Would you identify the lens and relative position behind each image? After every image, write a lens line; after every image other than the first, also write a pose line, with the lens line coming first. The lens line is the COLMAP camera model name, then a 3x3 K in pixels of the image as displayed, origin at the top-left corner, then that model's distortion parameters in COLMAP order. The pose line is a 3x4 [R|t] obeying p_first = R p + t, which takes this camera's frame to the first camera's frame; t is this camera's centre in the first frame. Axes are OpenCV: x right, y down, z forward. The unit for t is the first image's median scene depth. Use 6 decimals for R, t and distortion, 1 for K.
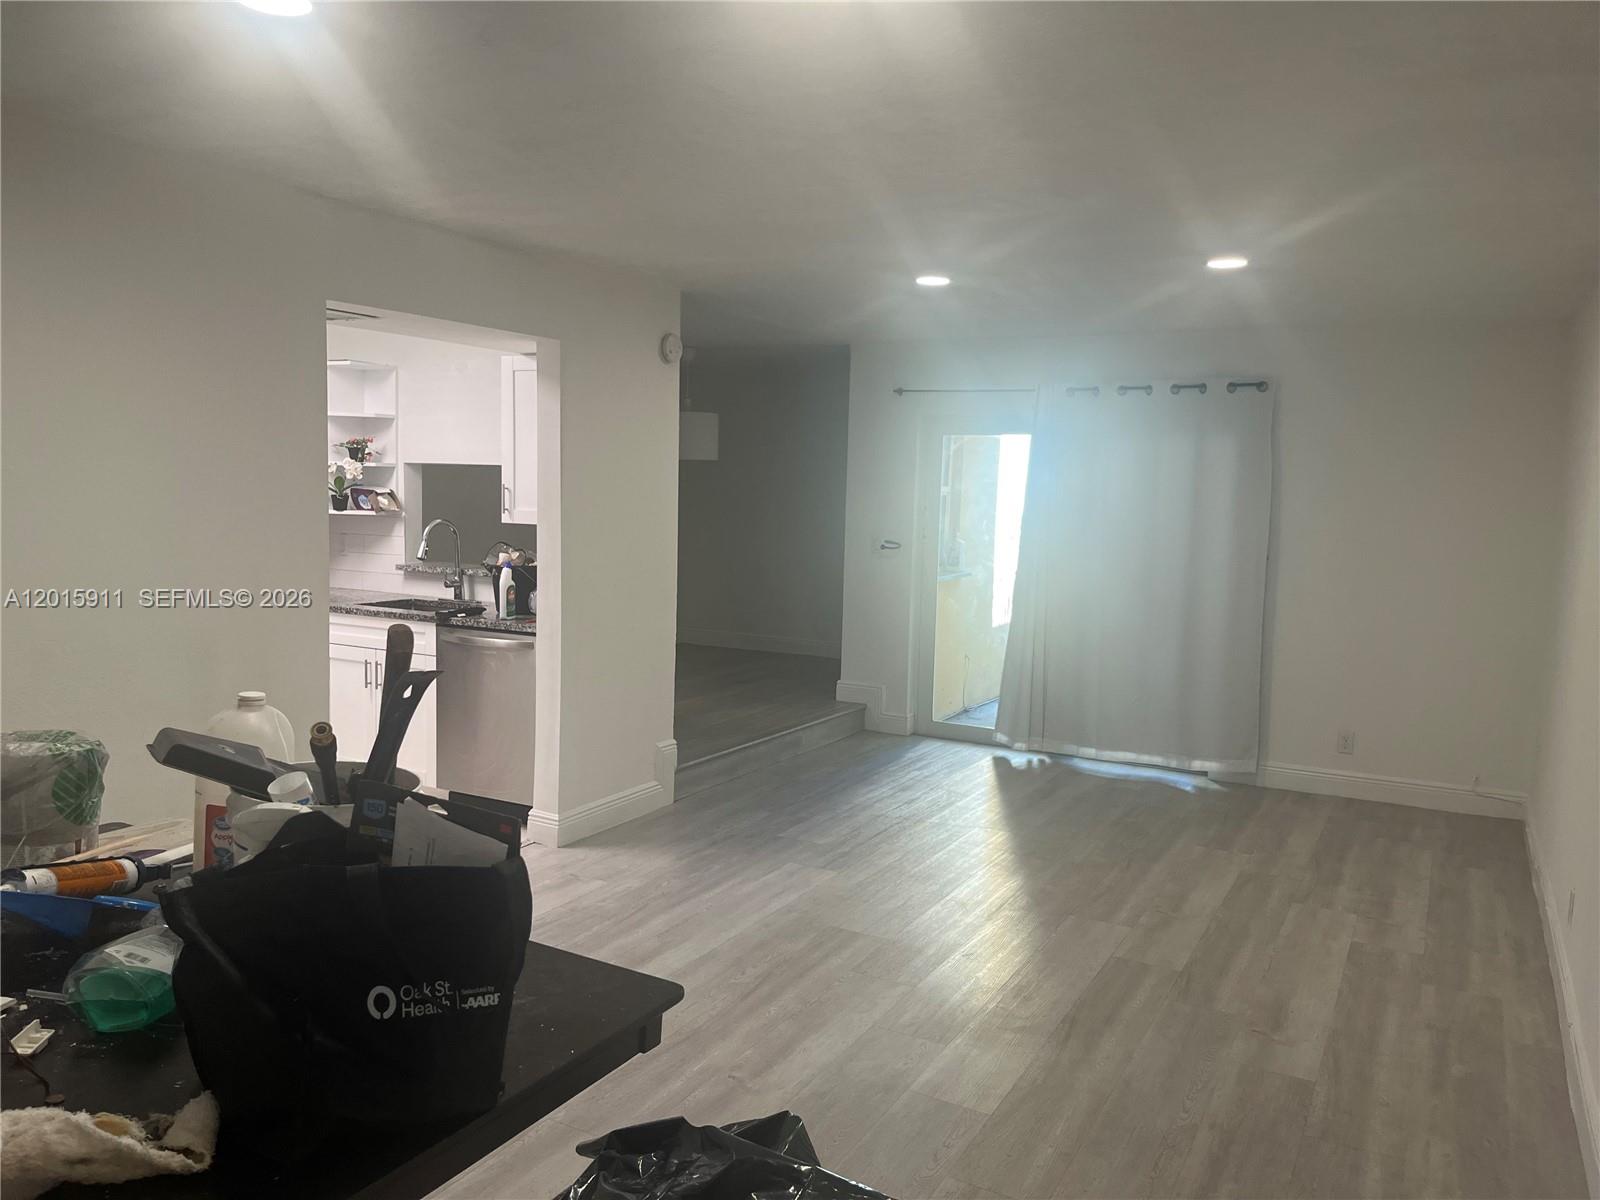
lens RADIAL K [[1219.4, 0, 800.0], [0, 1219.4, 600.0], [0, 0, 1]] dist [0.008459, -0.004515]
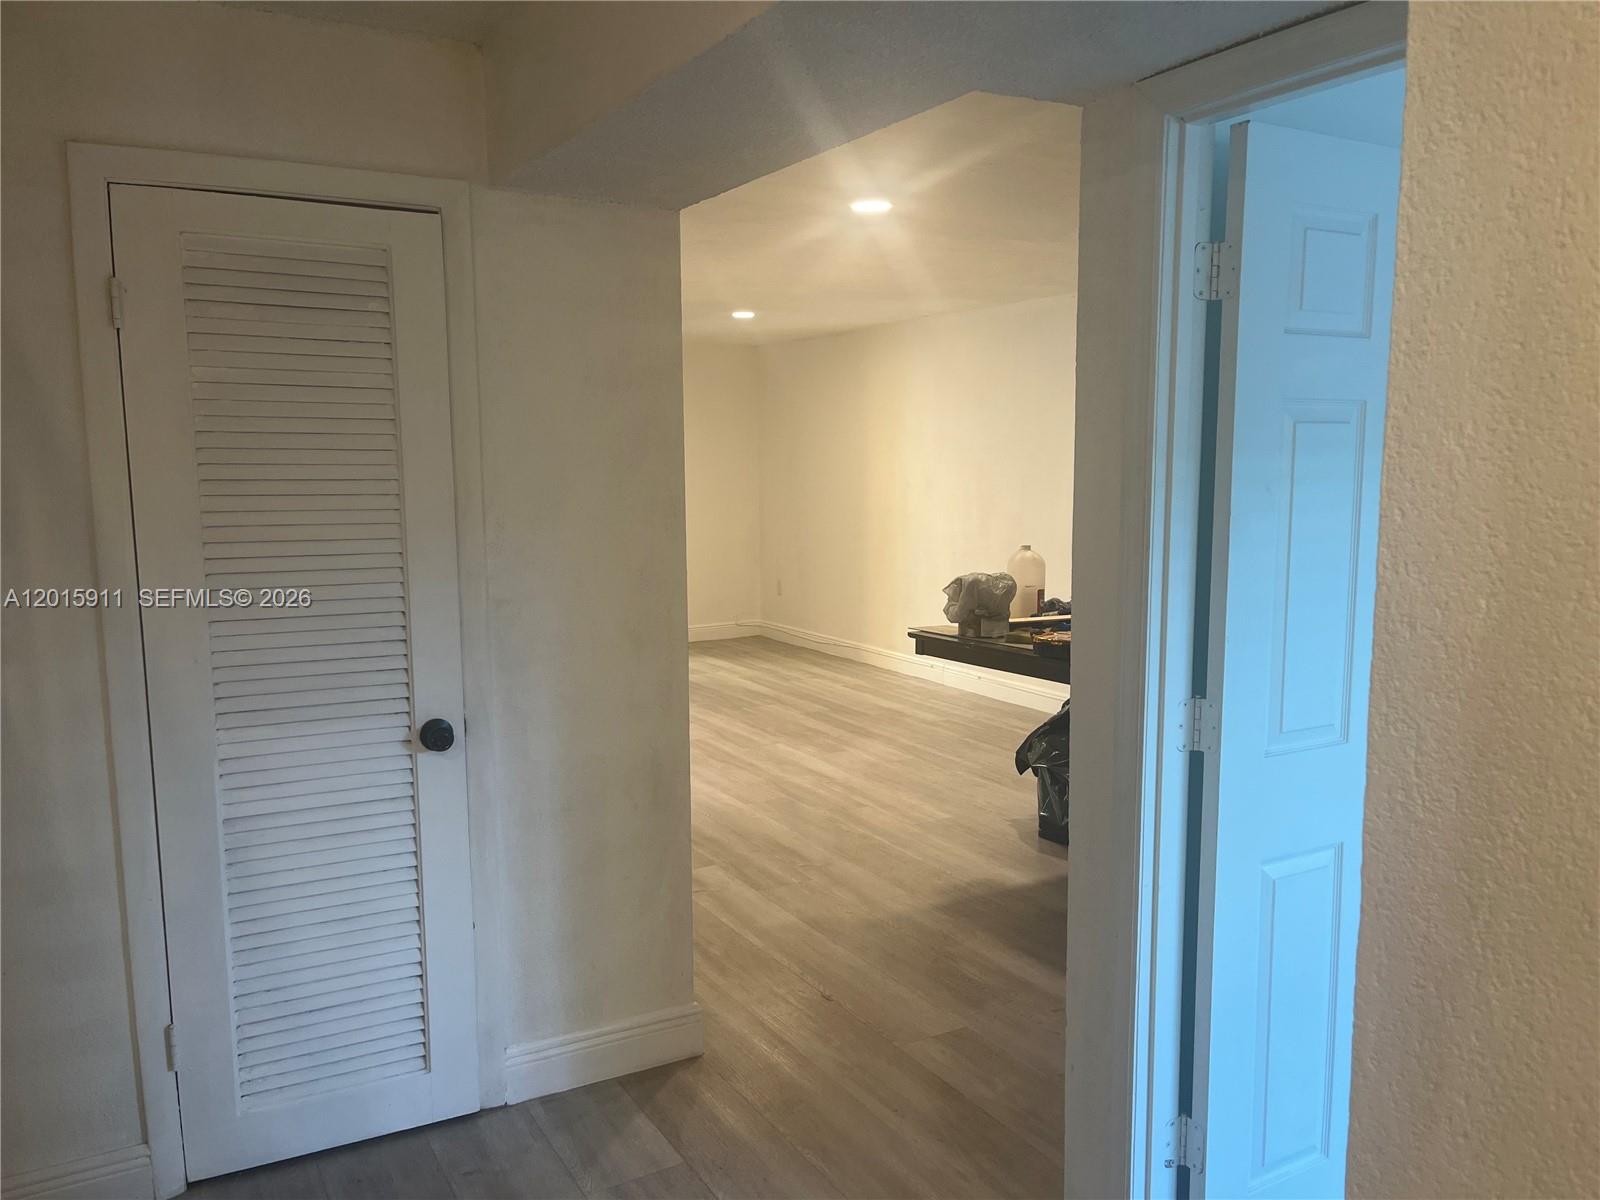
lens RADIAL K [[1209.5, 0, 797.7], [0, 1209.5, 615.3], [0, 0, 1]] dist [0.022005, -0.034505]
pose [[0.522074, -0.145119, 0.840464, -1.082486], [0.102430, 0.988955, 0.107131, -0.034614], [-0.846727, 0.030159, 0.531172, 0.056939]]
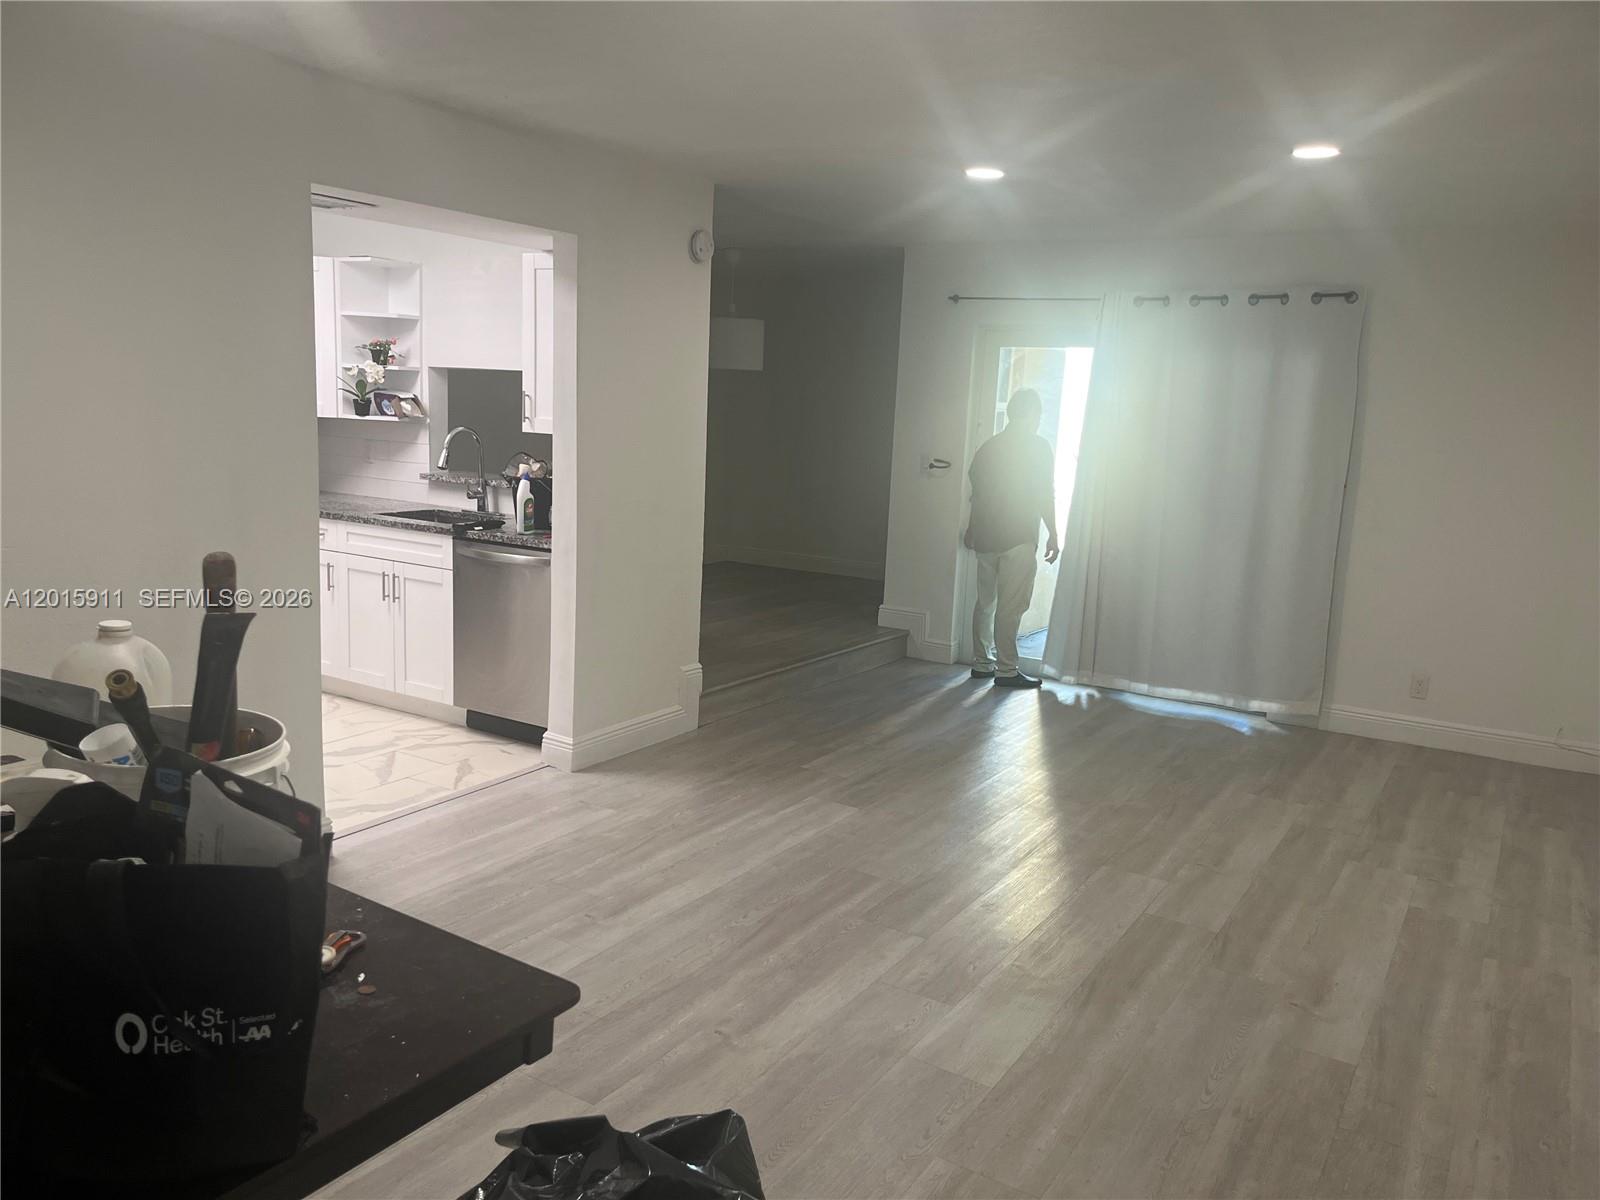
lens RADIAL K [[1209.5, 0, 797.7], [0, 1209.5, 615.3], [0, 0, 1]] dist [0.022005, -0.034505]
pose [[0.997859, 0.028690, -0.058778, 0.035514], [-0.023774, 0.996291, 0.082692, -0.004790], [0.060932, -0.081118, 0.994840, 0.072203]]
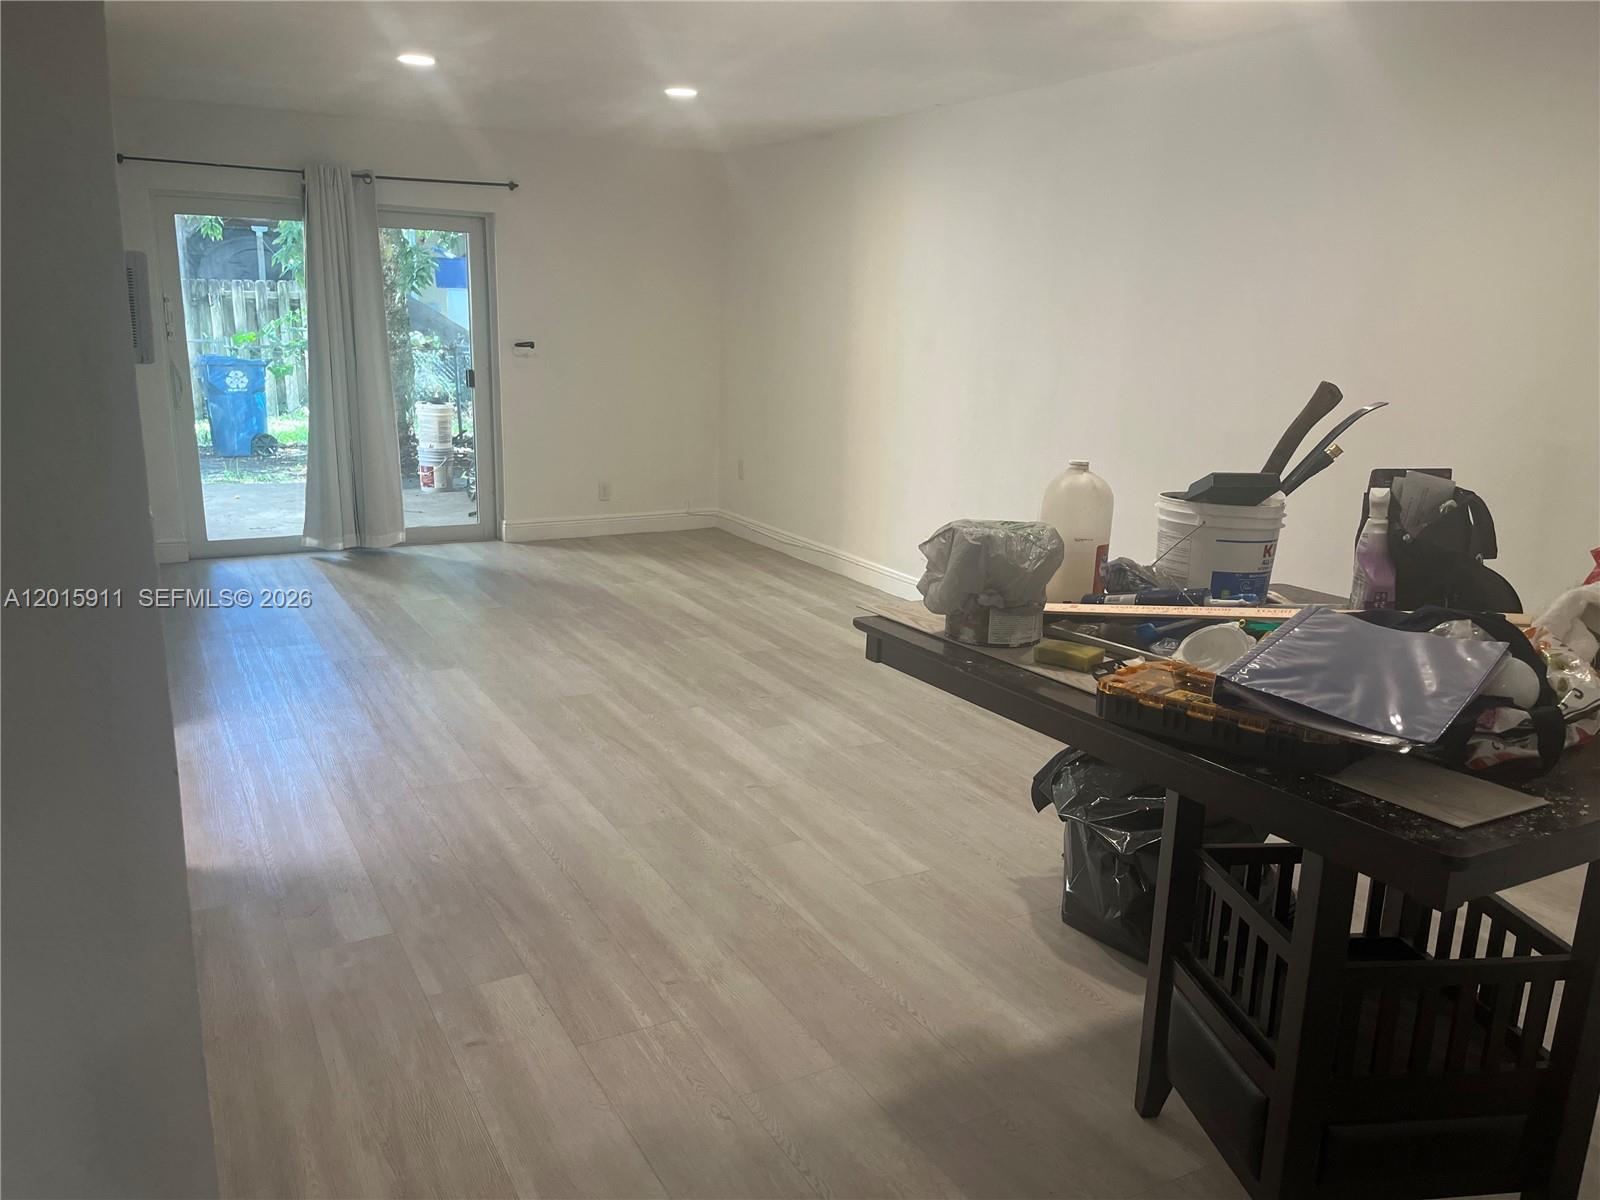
lens RADIAL K [[1209.5, 0, 797.7], [0, 1209.5, 615.3], [0, 0, 1]] dist [0.022005, -0.034505]
pose [[0.533301, -0.220768, 0.816610, -0.687031], [0.066642, 0.973309, 0.219609, -0.027044], [-0.843296, -0.062697, 0.533779, 0.228011]]
